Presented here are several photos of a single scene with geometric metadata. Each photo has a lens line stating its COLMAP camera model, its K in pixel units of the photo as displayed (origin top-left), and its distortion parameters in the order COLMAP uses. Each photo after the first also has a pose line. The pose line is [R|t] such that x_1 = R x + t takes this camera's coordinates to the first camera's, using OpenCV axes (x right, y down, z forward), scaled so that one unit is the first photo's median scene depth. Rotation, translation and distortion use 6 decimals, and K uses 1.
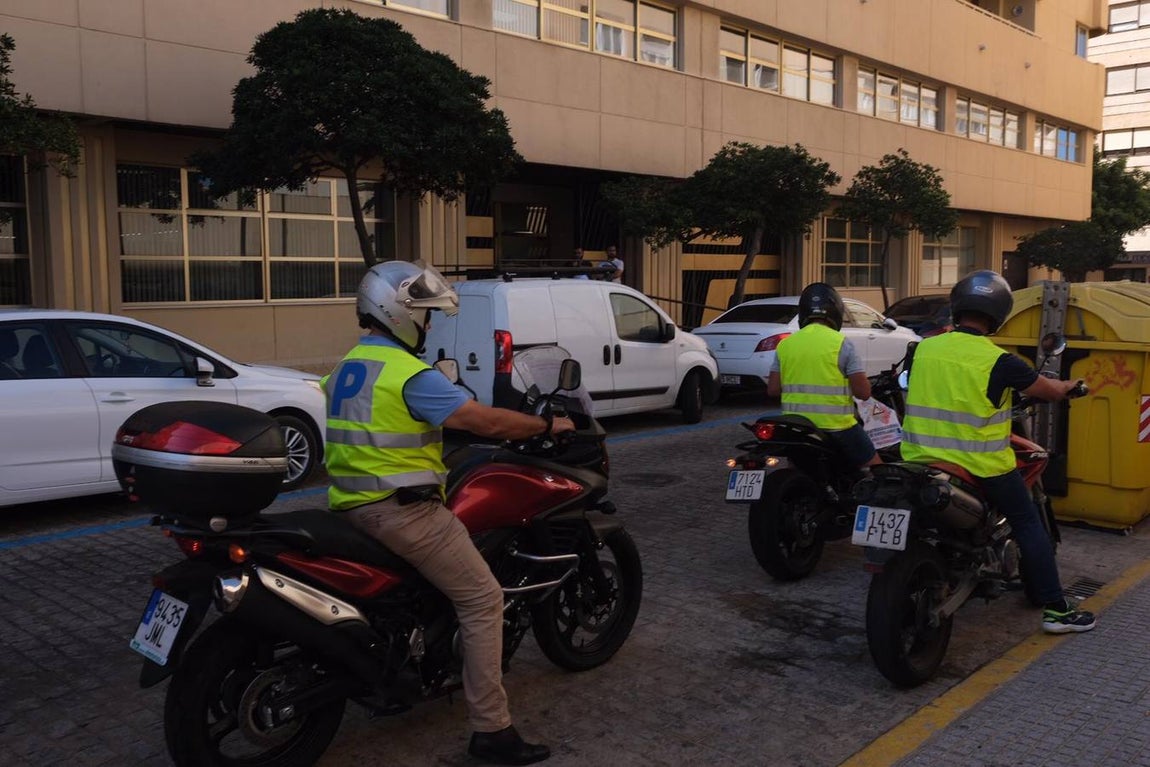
lens RADIAL K [[967.1, 0, 575.0], [0, 967.1, 383.5], [0, 0, 1]] dist [-0.012703, 0.008456]
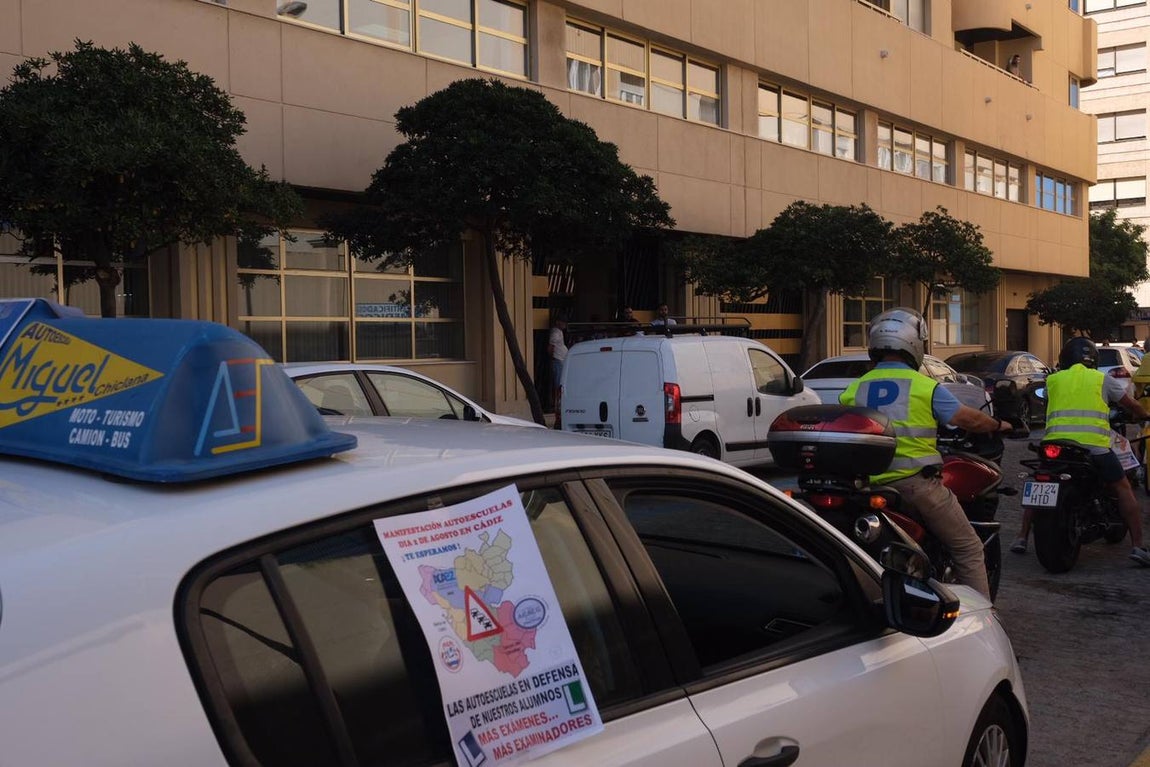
lens RADIAL K [[1129.0, 0, 575.0], [0, 1129.0, 383.5], [0, 0, 1]] dist [0.012715, 0.014038]
pose [[0.995643, -0.012460, 0.092413, -0.172659], [0.019266, 0.997137, -0.073121, 0.019909], [-0.091238, 0.074583, 0.993032, -0.127490]]
